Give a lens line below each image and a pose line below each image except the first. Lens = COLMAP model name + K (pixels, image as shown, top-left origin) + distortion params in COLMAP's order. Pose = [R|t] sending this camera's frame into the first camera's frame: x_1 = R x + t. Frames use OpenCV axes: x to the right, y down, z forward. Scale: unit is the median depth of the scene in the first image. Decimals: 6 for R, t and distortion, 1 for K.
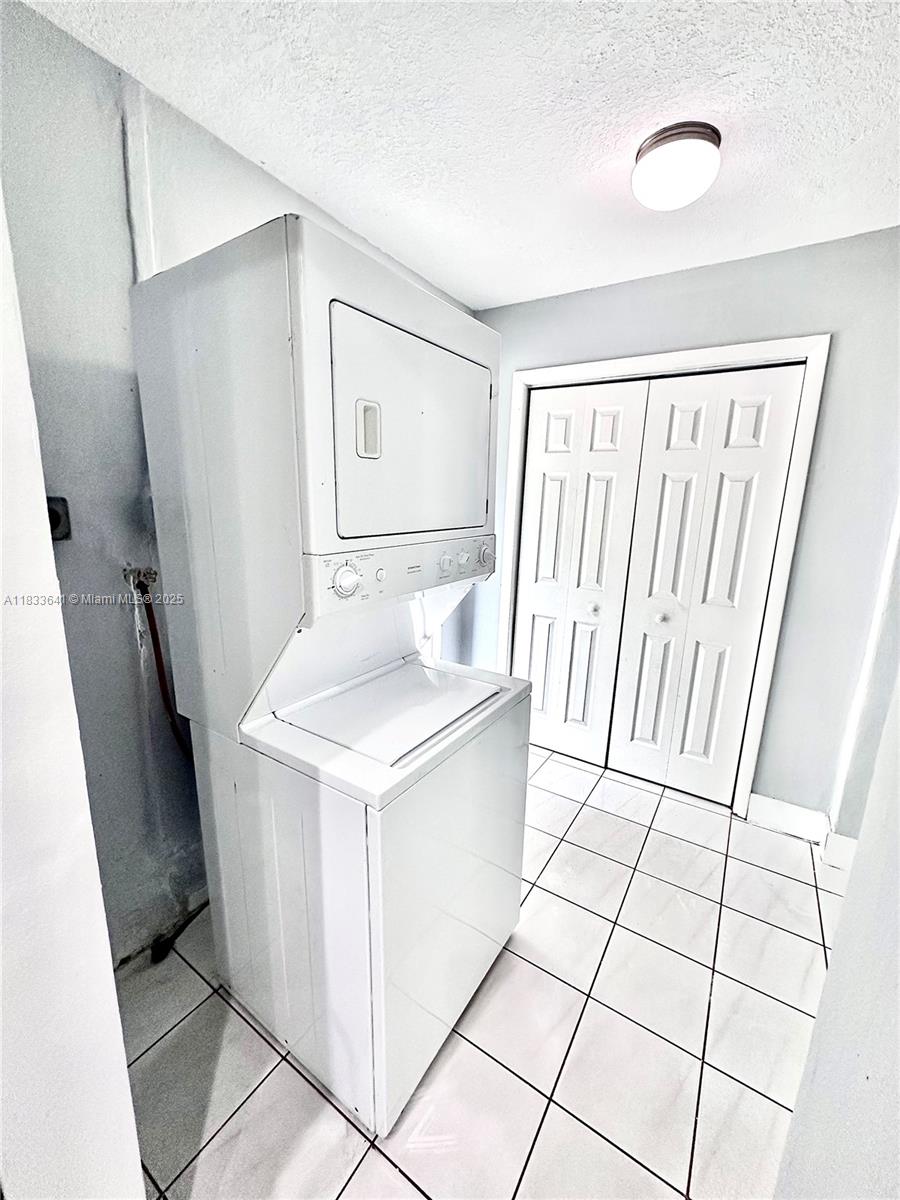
lens RADIAL K [[482.1, 0, 445.6], [0, 482.1, 605.6], [0, 0, 1]] dist [-0.002524, 0.000530]
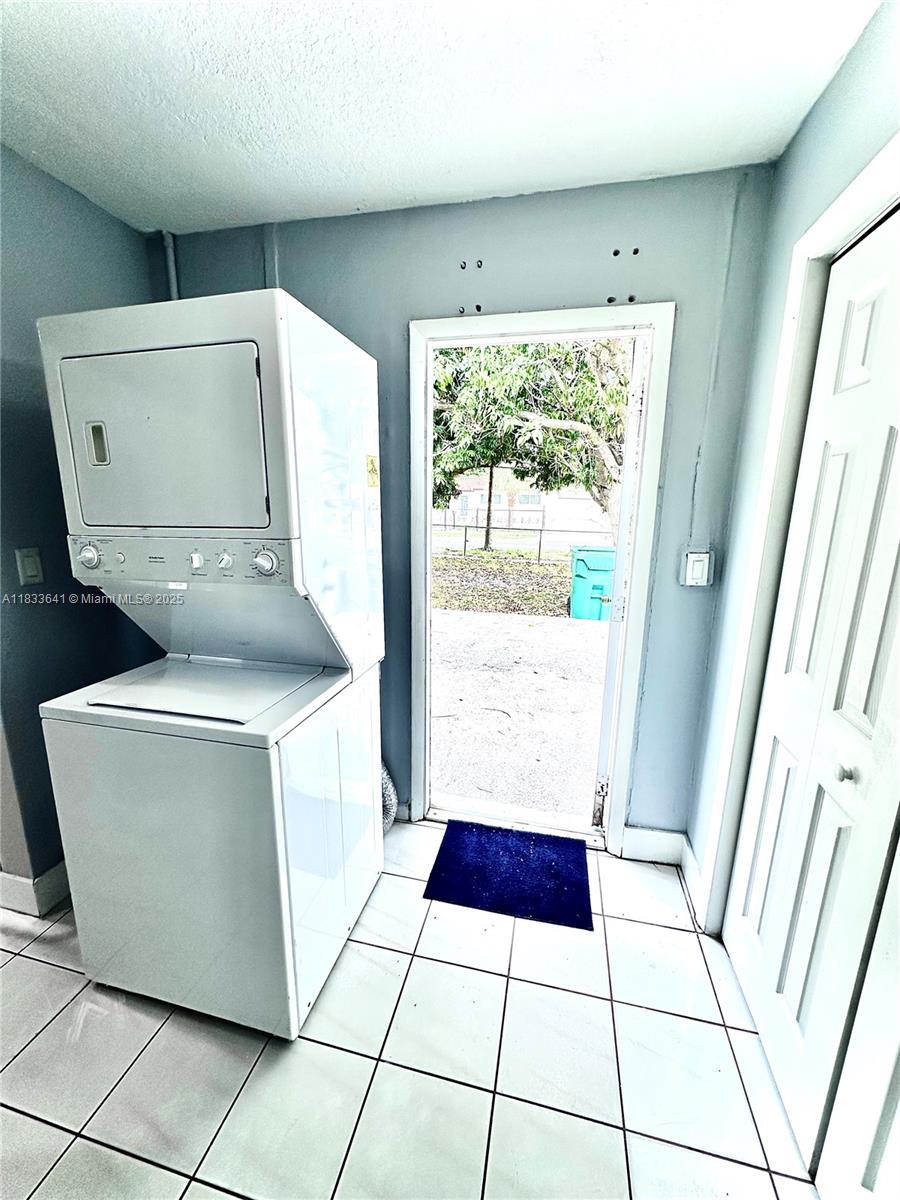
lens RADIAL K [[482.1, 0, 446.2], [0, 482.1, 601.7], [0, 0, 1]] dist [-0.002524, 0.000530]
pose [[0.341463, 0.171044, -0.924201, 1.197442], [-0.204501, 0.973265, 0.104568, -0.231087], [0.917378, 0.153294, 0.367312, 1.204619]]
